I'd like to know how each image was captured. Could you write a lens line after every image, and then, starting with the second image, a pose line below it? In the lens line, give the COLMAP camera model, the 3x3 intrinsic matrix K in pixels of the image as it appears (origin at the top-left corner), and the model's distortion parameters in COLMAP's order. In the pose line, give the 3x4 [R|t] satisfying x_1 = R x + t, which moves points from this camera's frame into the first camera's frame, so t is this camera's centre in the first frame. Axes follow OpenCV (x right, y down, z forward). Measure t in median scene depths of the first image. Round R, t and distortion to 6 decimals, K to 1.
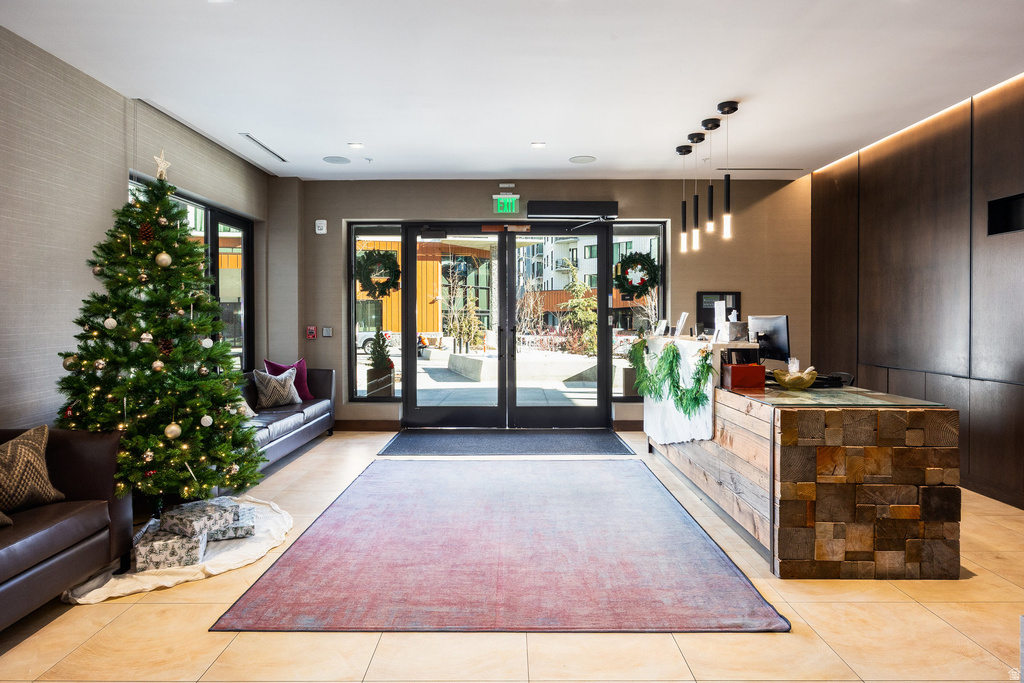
lens RADIAL K [[599.4, 0, 510.2], [0, 599.4, 336.8], [0, 0, 1]] dist [0.001123, -0.000677]
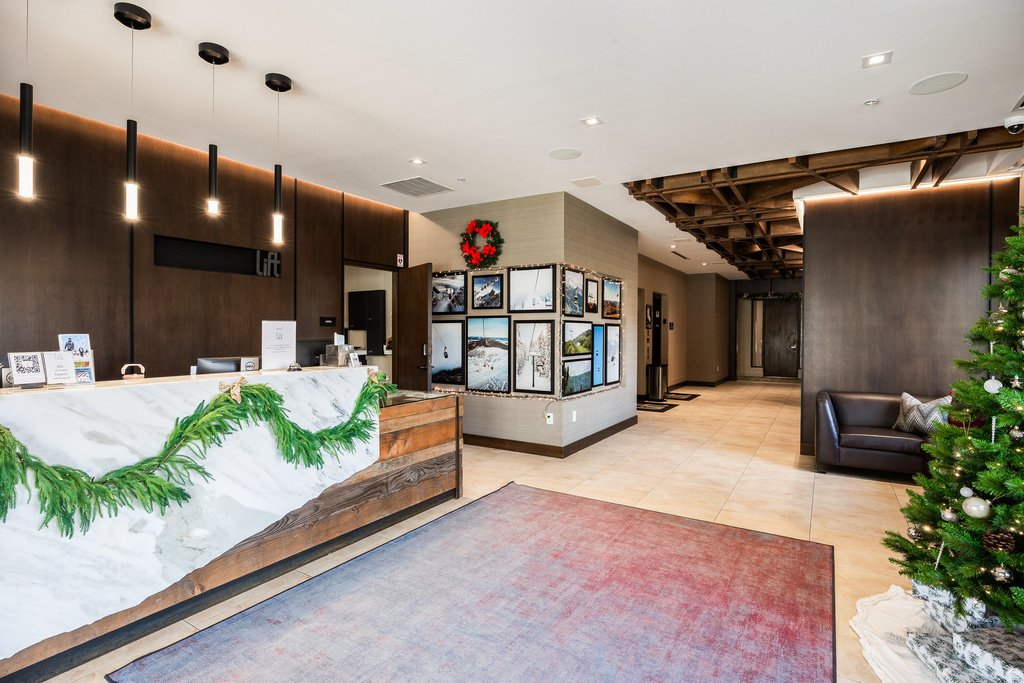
lens RADIAL K [[509.1, 0, 516.3], [0, 509.1, 337.5], [0, 0, 1]] dist [0.005633, 0.000878]
pose [[-0.853828, -0.005809, 0.520522, -0.402409], [0.013383, 0.999362, 0.033106, -0.079400], [-0.520383, 0.035232, -0.853206, 2.075291]]
